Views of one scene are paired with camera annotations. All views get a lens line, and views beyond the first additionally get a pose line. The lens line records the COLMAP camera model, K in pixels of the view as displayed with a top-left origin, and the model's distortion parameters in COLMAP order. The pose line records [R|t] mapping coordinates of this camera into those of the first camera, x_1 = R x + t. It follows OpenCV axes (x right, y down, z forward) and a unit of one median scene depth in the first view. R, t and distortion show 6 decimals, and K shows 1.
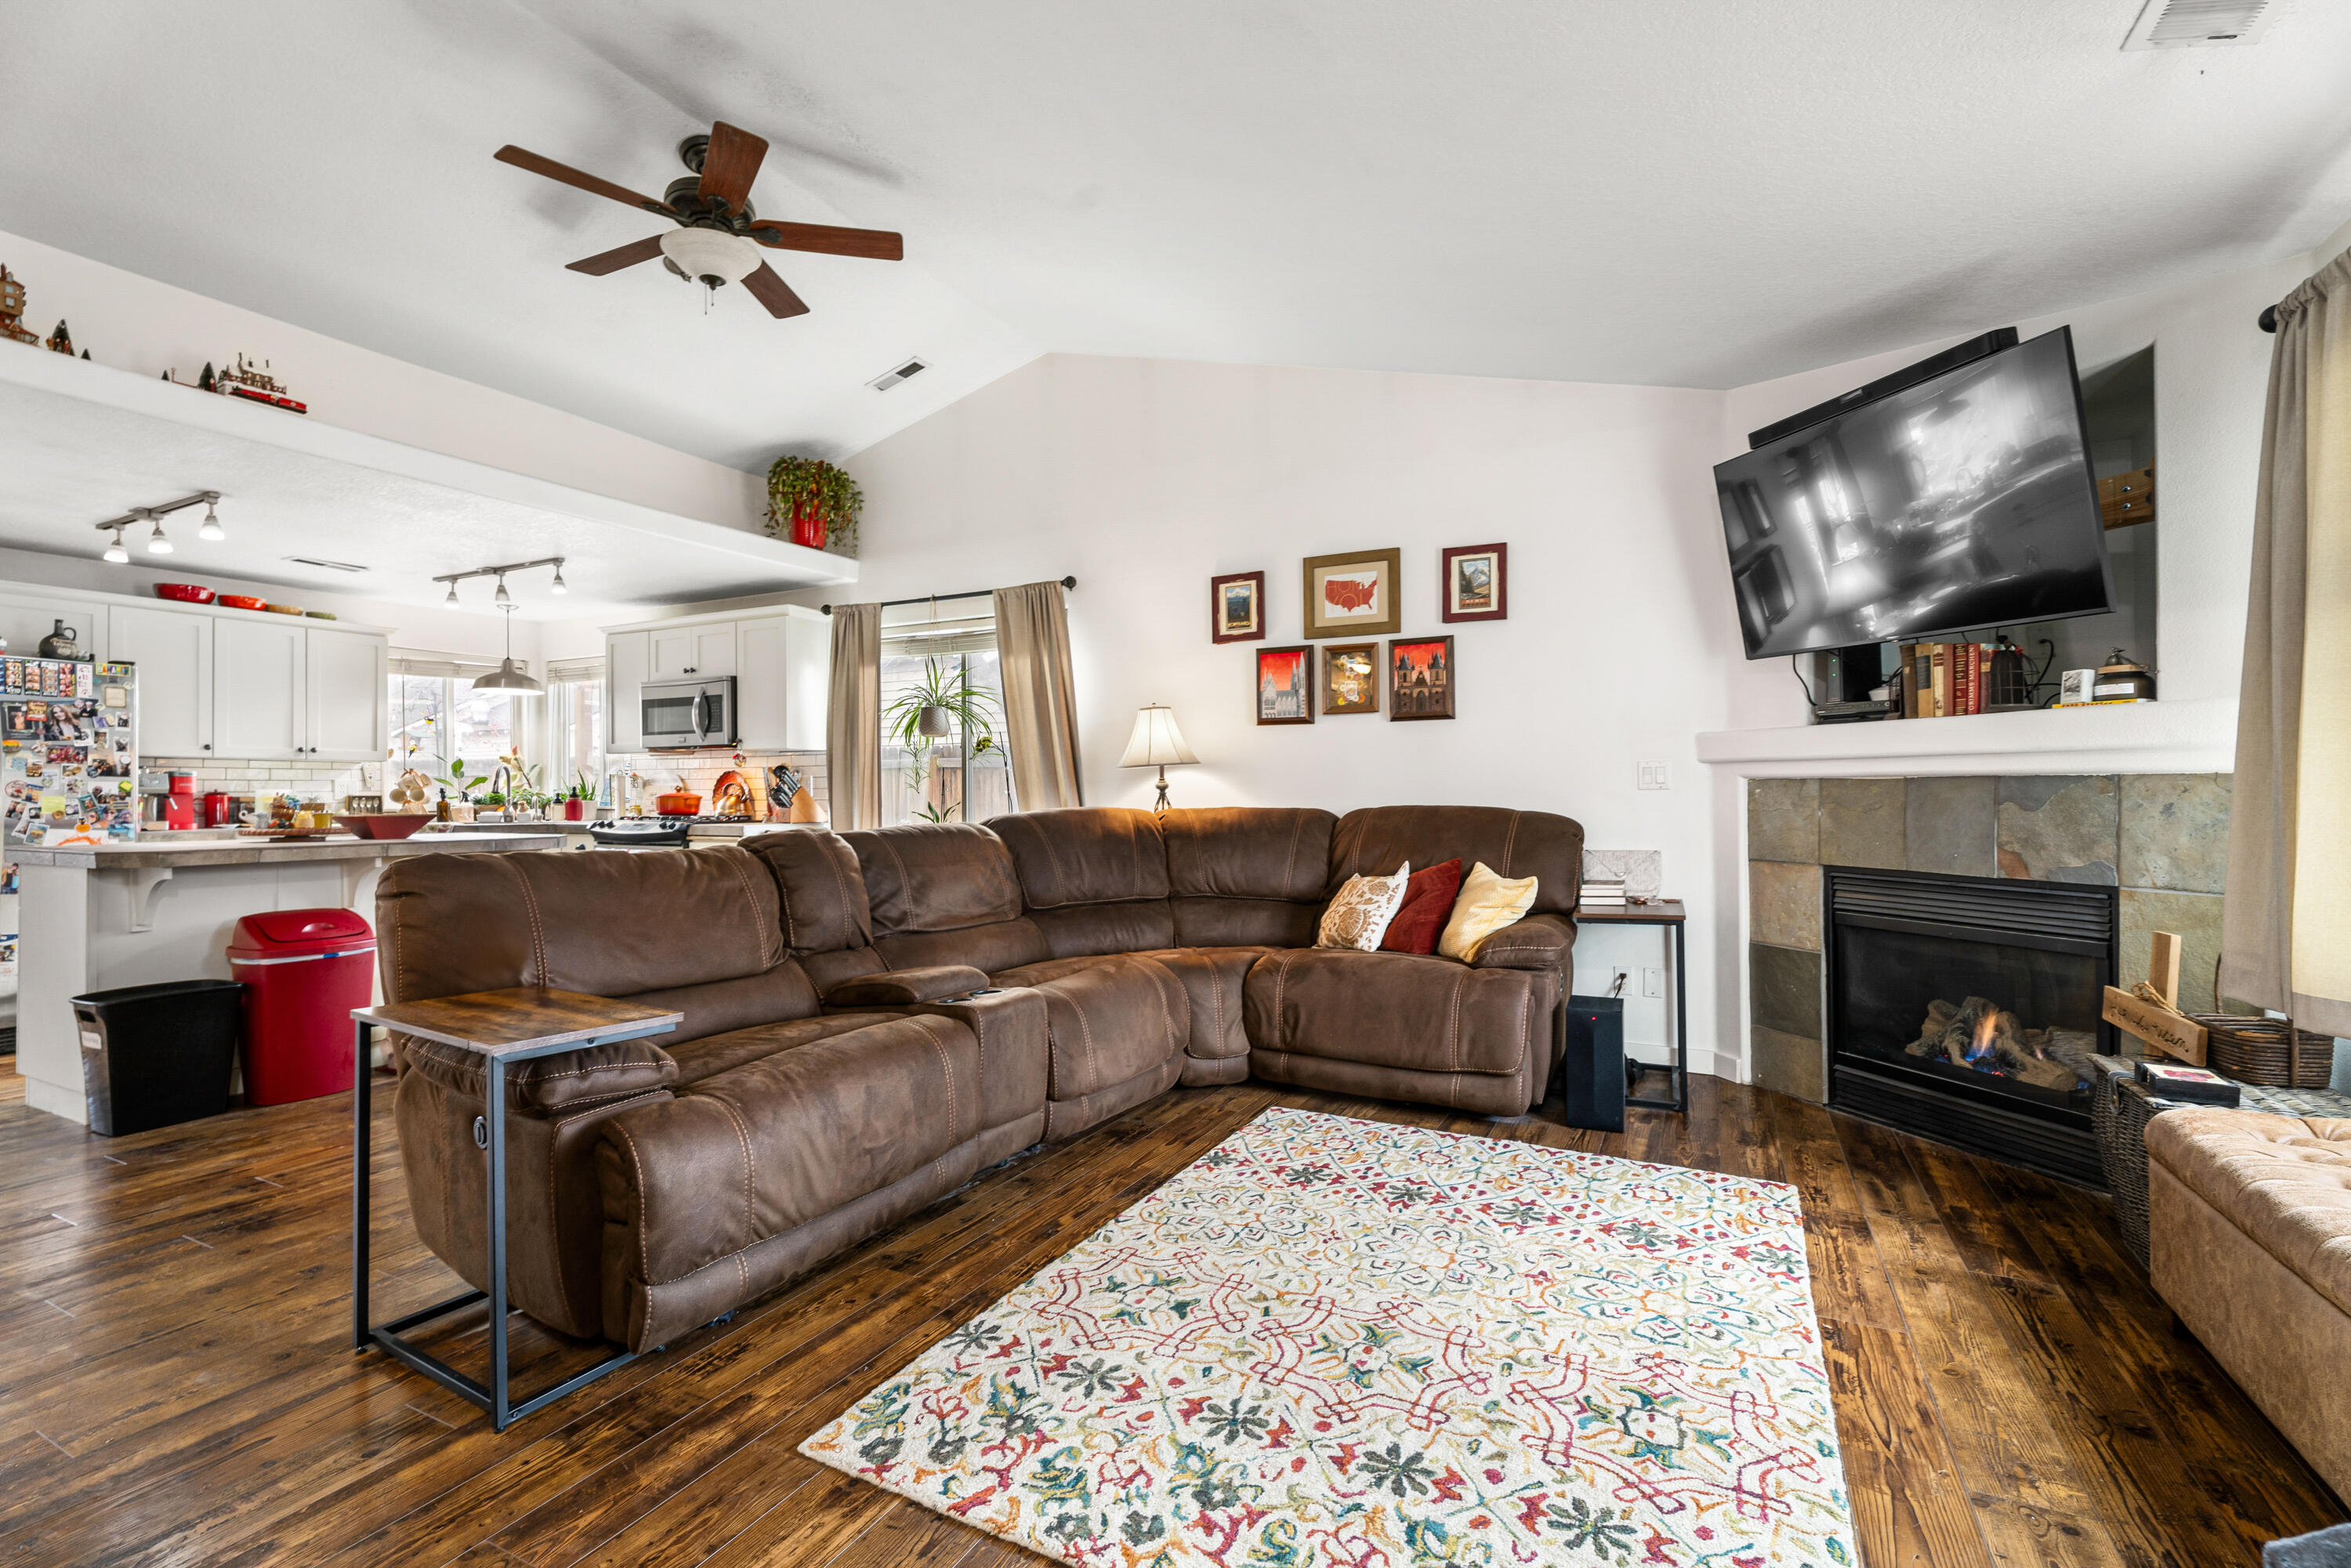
lens RADIAL K [[1072.5, 0, 1189.3], [0, 1072.5, 790.0], [0, 0, 1]] dist [-0.003411, -0.000046]
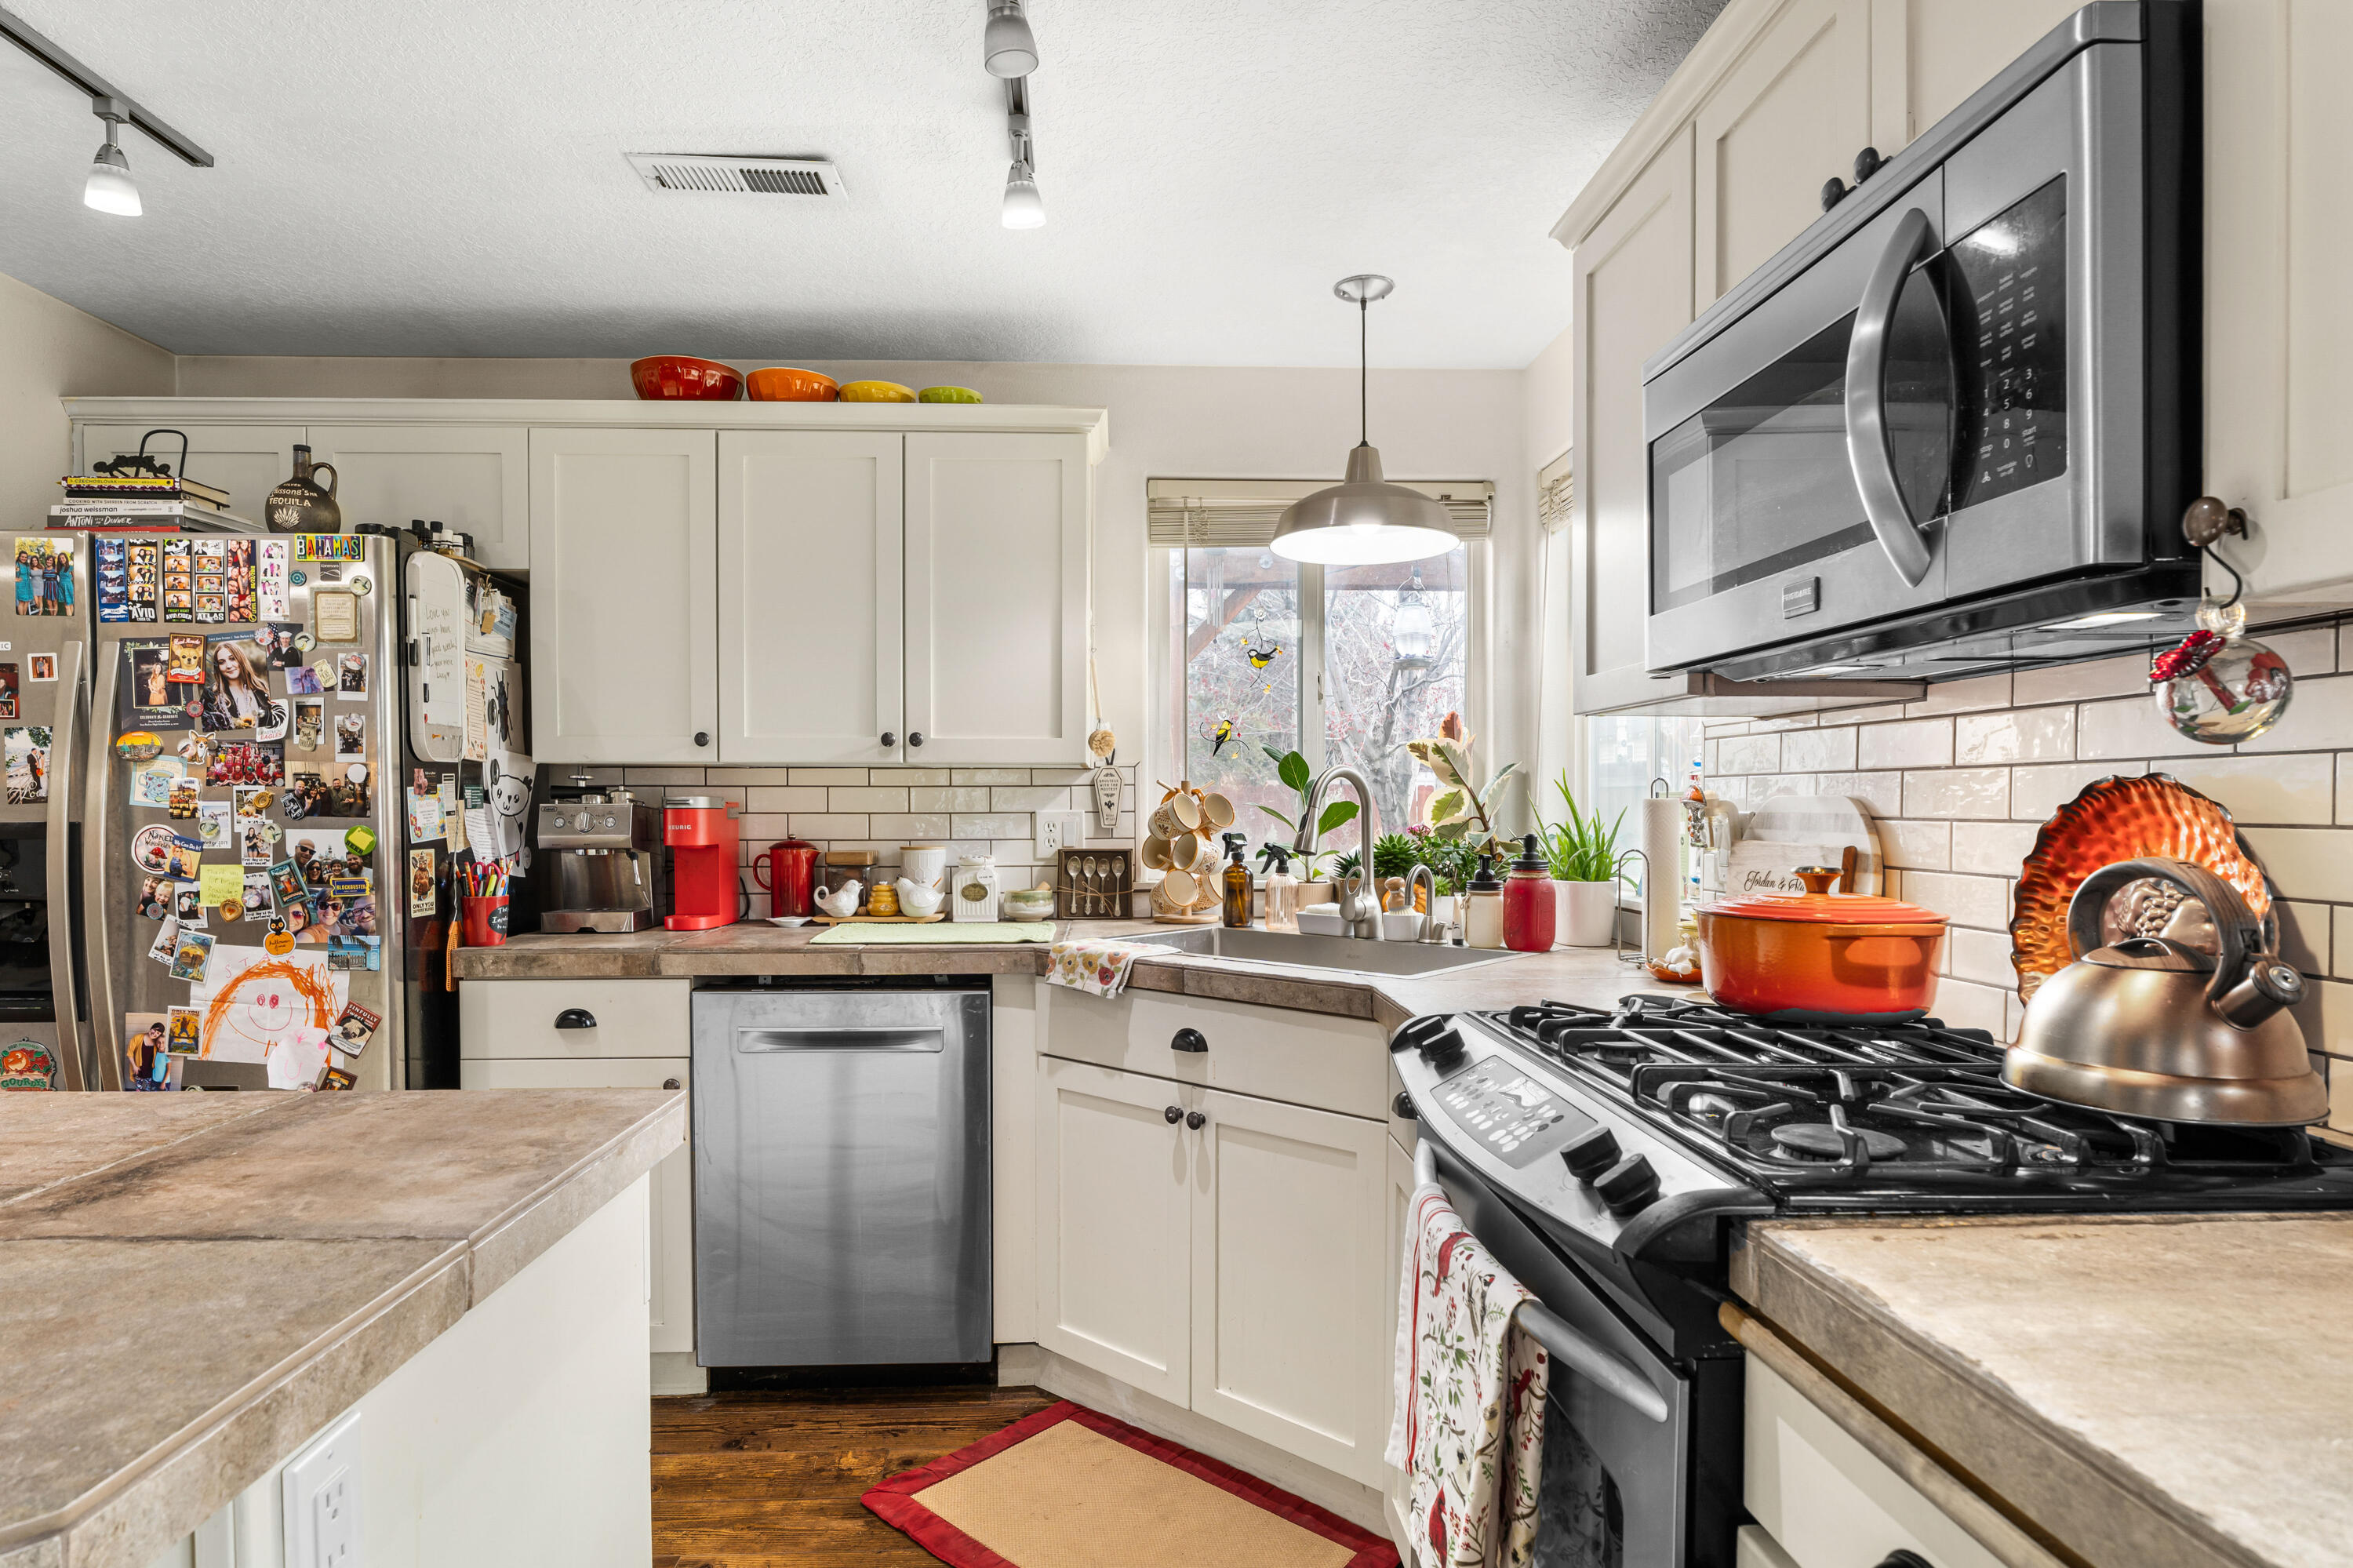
lens RADIAL K [[1273.7, 0, 1159.0], [0, 1273.7, 828.3], [0, 0, 1]] dist [-0.004619, 0.001593]
pose [[0.484256, 0.022350, -0.874641, -0.475863], [0.000926, 0.999660, 0.026058, -0.021596], [0.874926, -0.013428, 0.484070, 1.116649]]
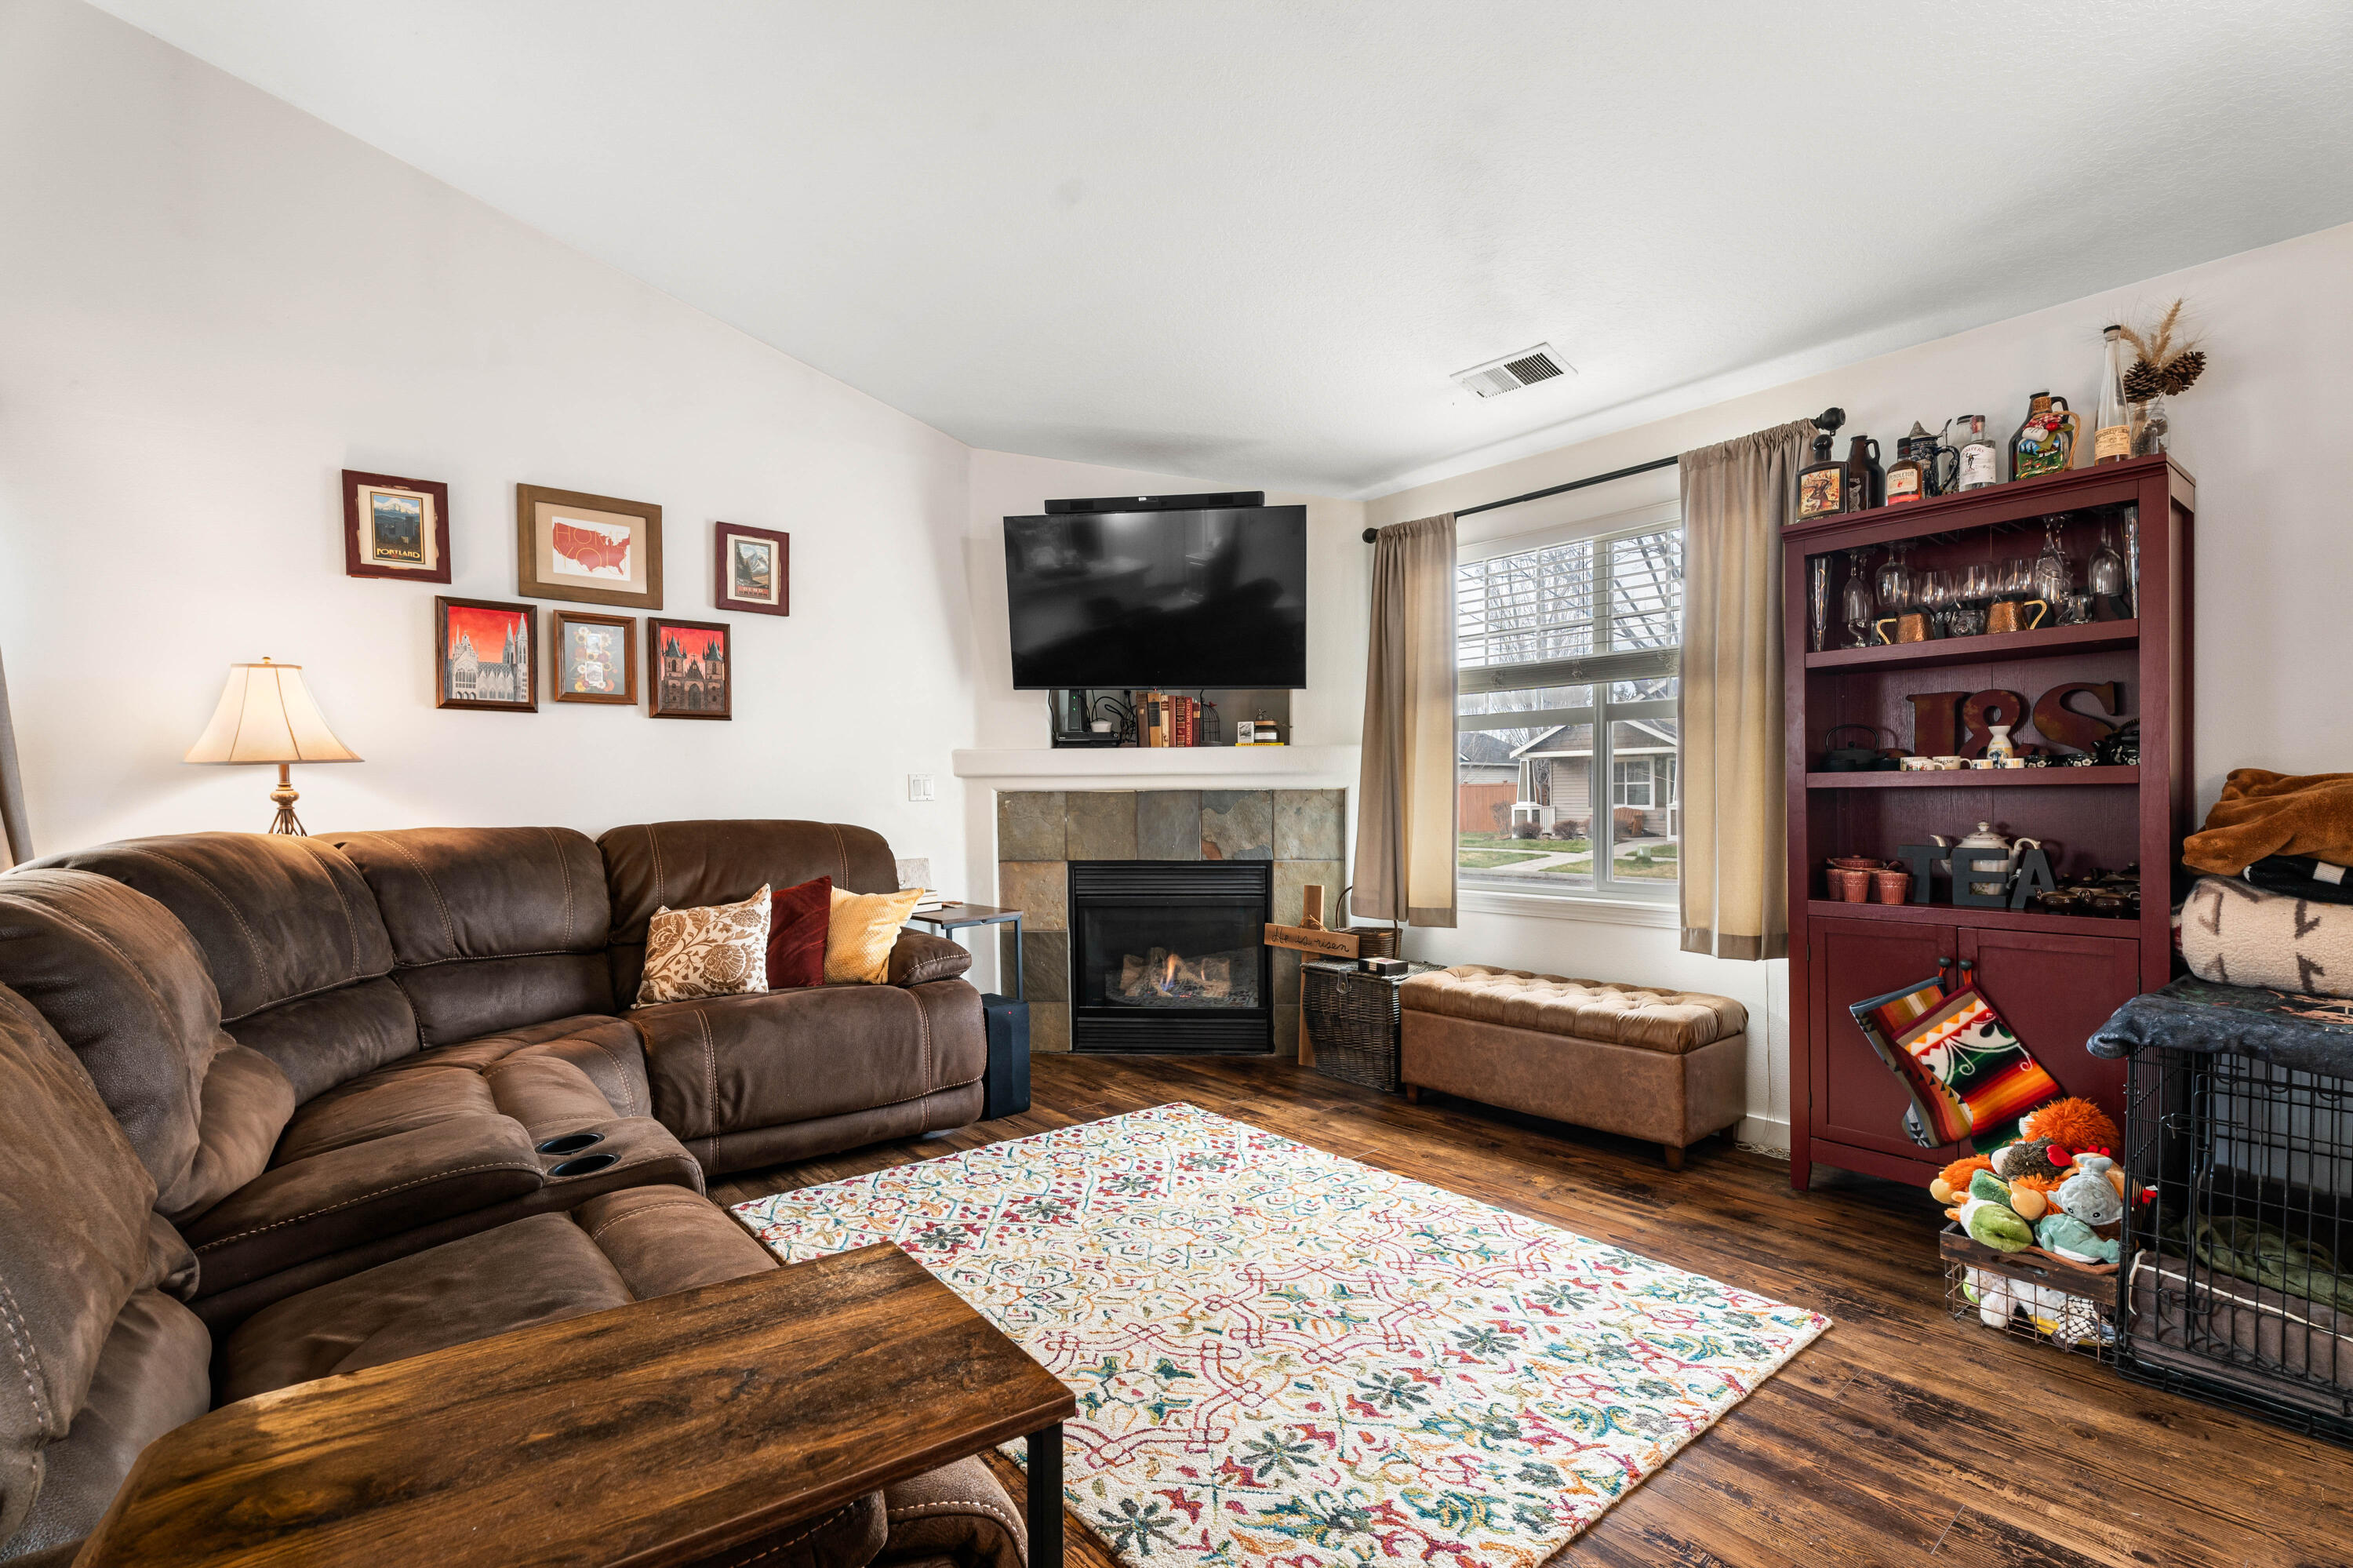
lens RADIAL K [[1073.5, 0, 1164.1], [0, 1073.5, 821.1], [0, 0, 1]] dist [-0.003411, -0.000046]
pose [[0.386252, -0.016453, 0.922246, -0.429471], [0.006225, 0.999865, 0.015231, 0.004603], [-0.922372, -0.000142, 0.386302, 0.341378]]
